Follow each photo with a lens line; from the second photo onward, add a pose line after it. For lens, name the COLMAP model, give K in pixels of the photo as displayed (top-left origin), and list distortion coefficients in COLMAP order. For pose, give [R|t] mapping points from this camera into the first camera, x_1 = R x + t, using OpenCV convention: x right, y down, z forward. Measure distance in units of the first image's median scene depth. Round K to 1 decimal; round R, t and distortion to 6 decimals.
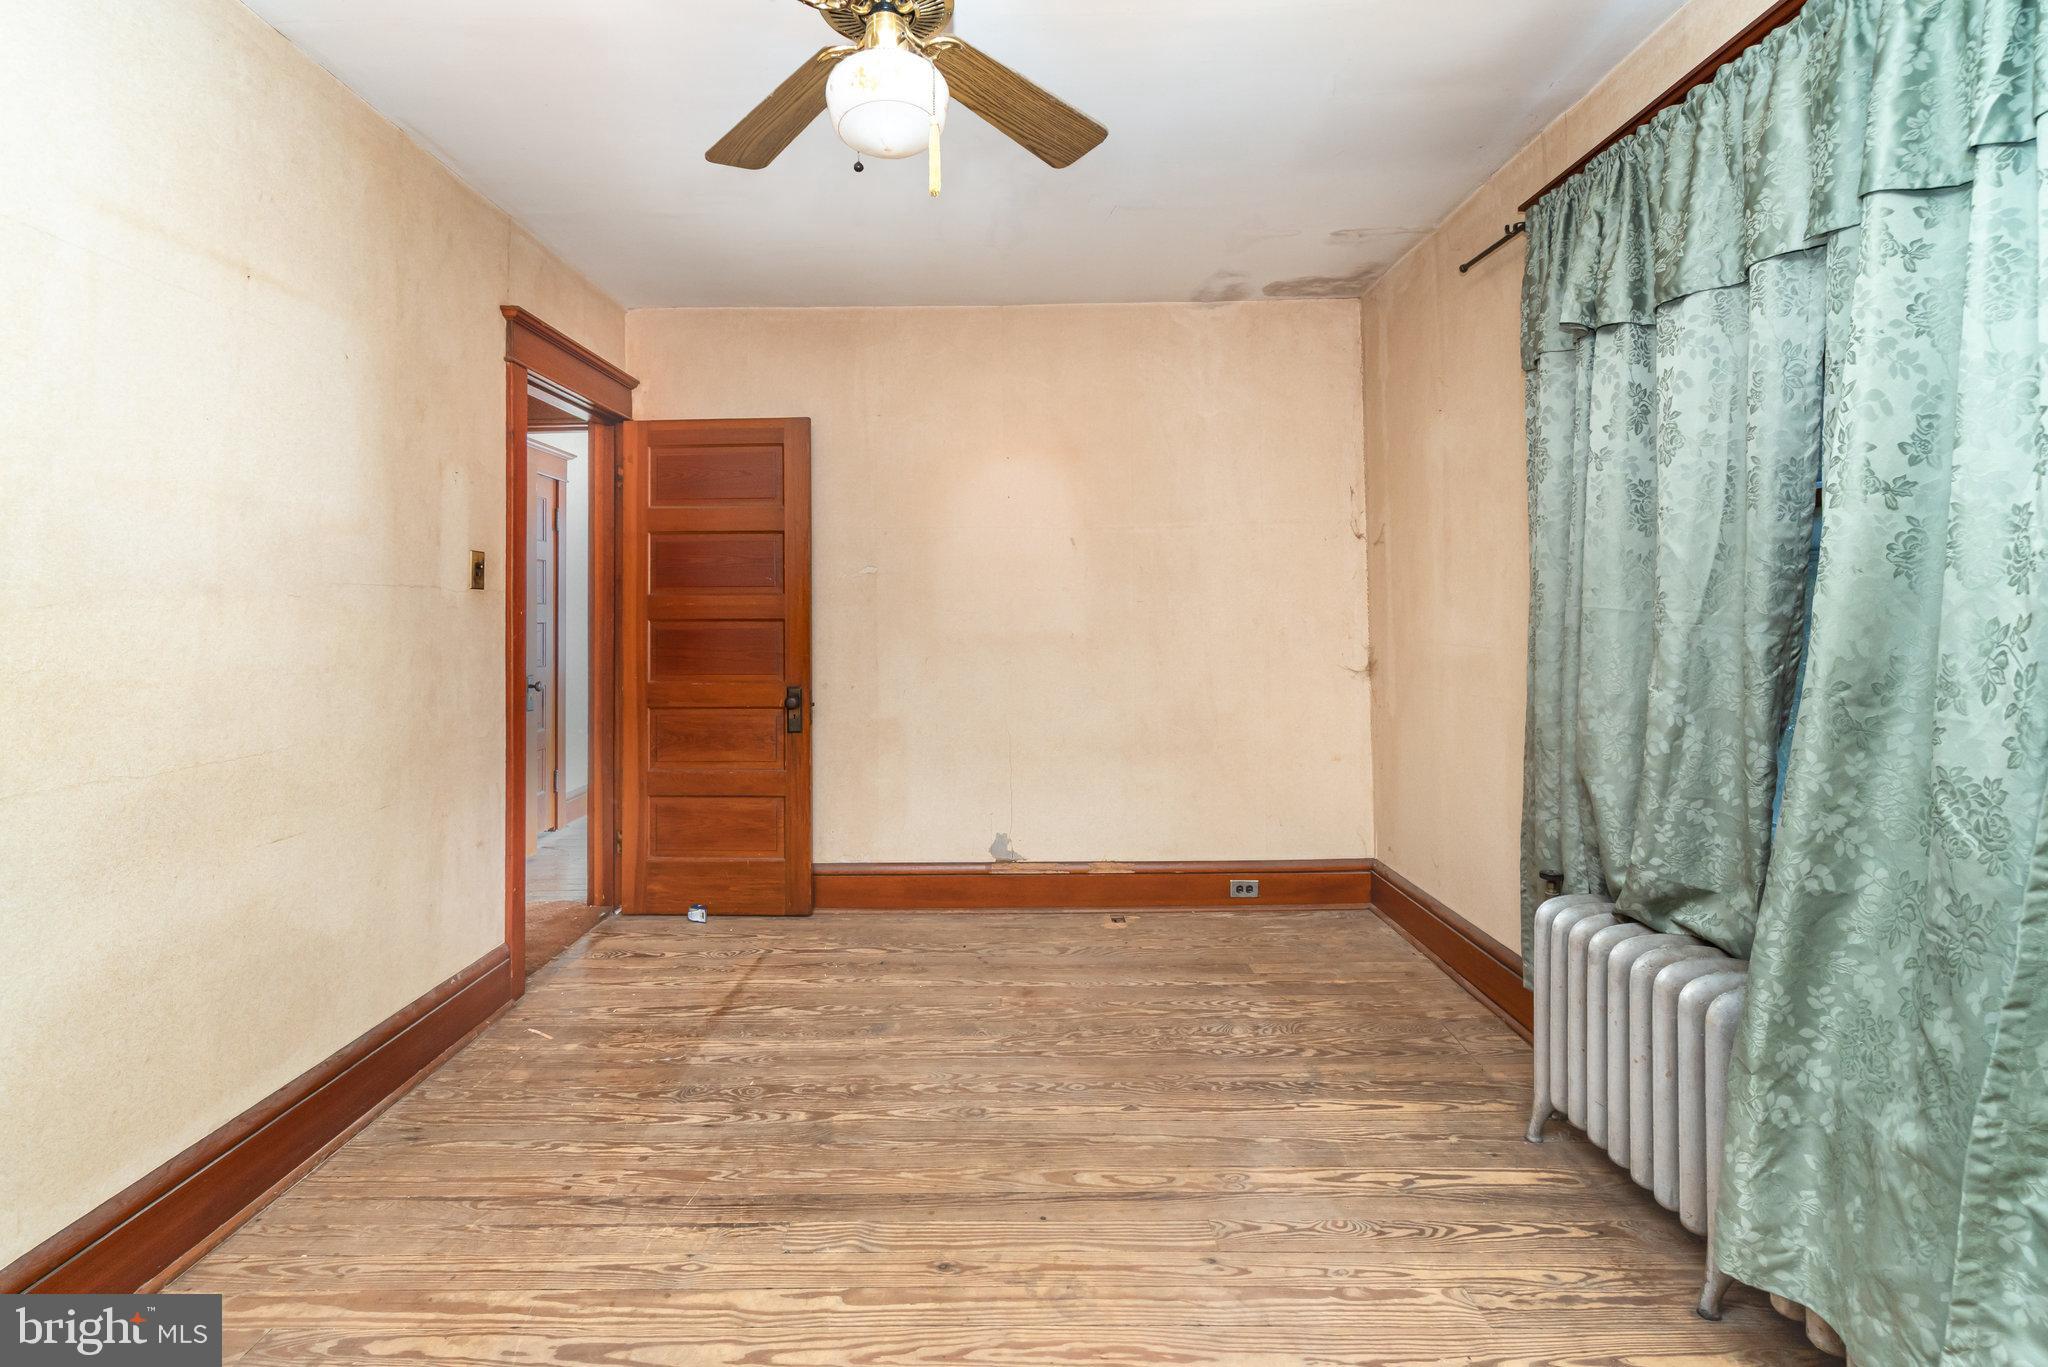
lens RADIAL K [[892.6, 0, 991.6], [0, 892.6, 622.4], [0, 0, 1]] dist [-0.001460, 0.000300]
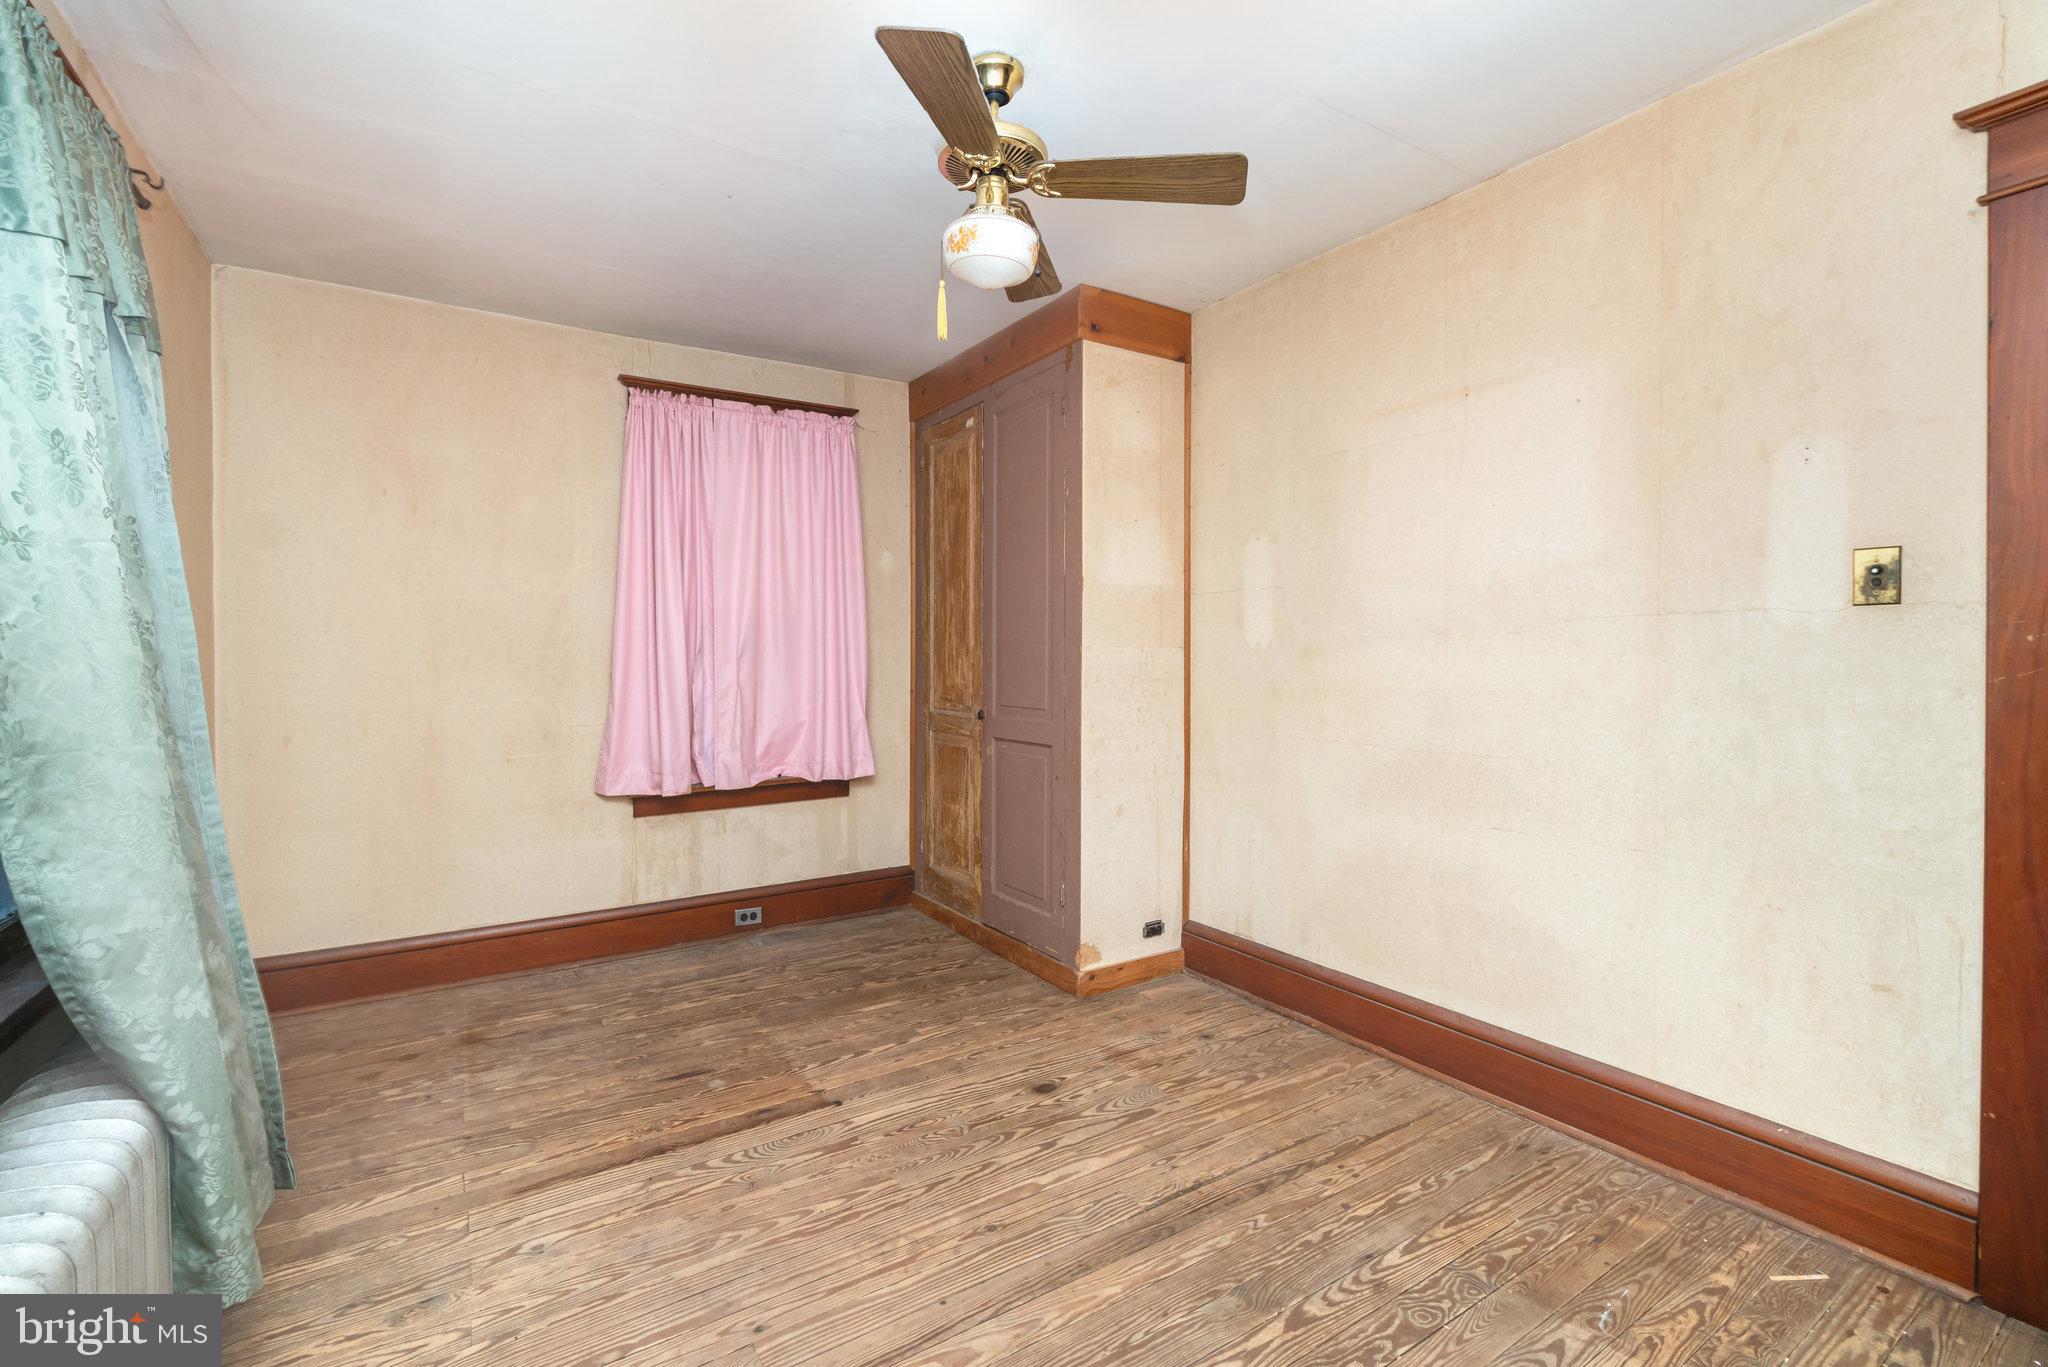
lens RADIAL K [[892.6, 0, 1015.9], [0, 892.6, 681.9], [0, 0, 1]] dist [-0.001460, 0.000300]
pose [[-0.831132, 0.022124, -0.555635, 0.460206], [0.007643, 0.999568, 0.028368, -0.005062], [0.556023, 0.019330, -0.830942, 1.669296]]
